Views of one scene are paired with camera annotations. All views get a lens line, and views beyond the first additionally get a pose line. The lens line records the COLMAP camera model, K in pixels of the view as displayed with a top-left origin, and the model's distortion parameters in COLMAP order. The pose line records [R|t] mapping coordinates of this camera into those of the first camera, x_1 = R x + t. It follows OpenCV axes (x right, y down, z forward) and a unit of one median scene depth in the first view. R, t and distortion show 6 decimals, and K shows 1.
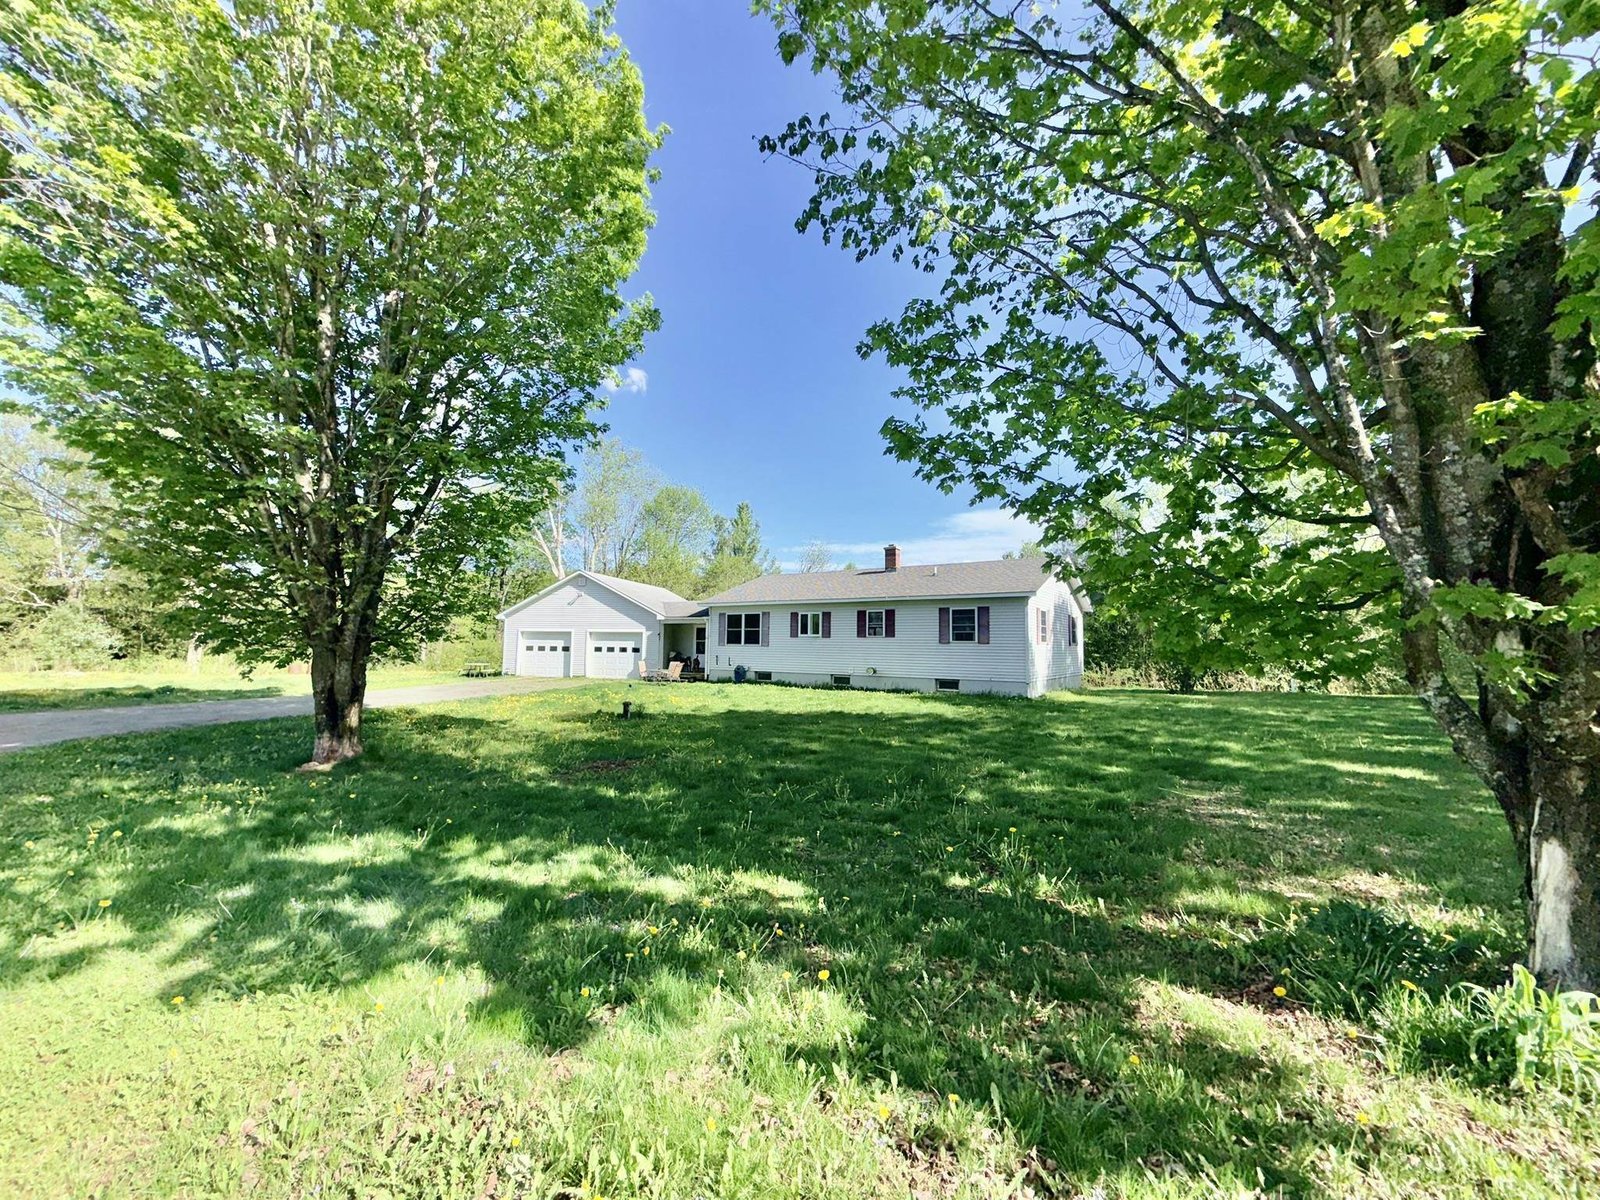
lens RADIAL K [[642.0, 0, 801.7], [0, 642.0, 602.2], [0, 0, 1]] dist [-0.003503, -0.000140]
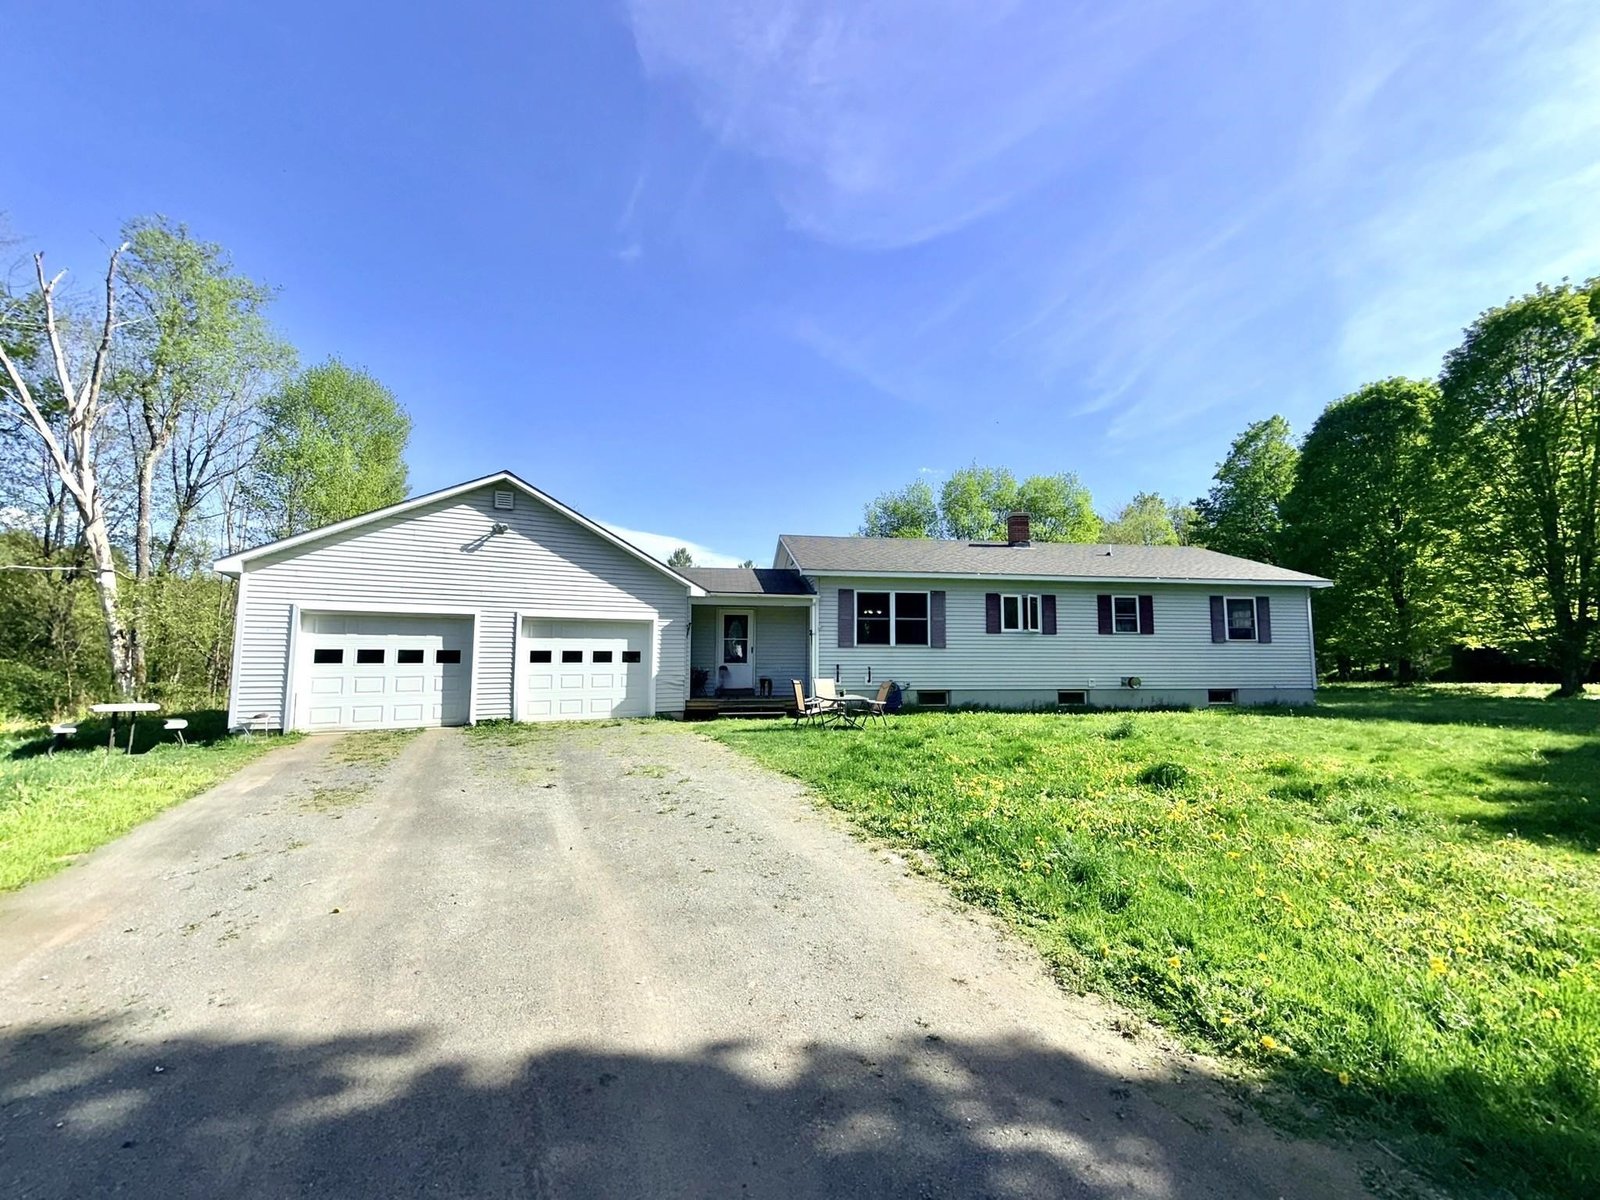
lens RADIAL K [[642.0, 0, 799.5], [0, 642.0, 595.8], [0, 0, 1]] dist [-0.003503, -0.000140]
pose [[0.743272, 0.045349, 0.667451, -0.578963], [-0.043406, 0.998867, -0.019529, 0.038785], [-0.667580, -0.014456, 0.744398, 0.660836]]
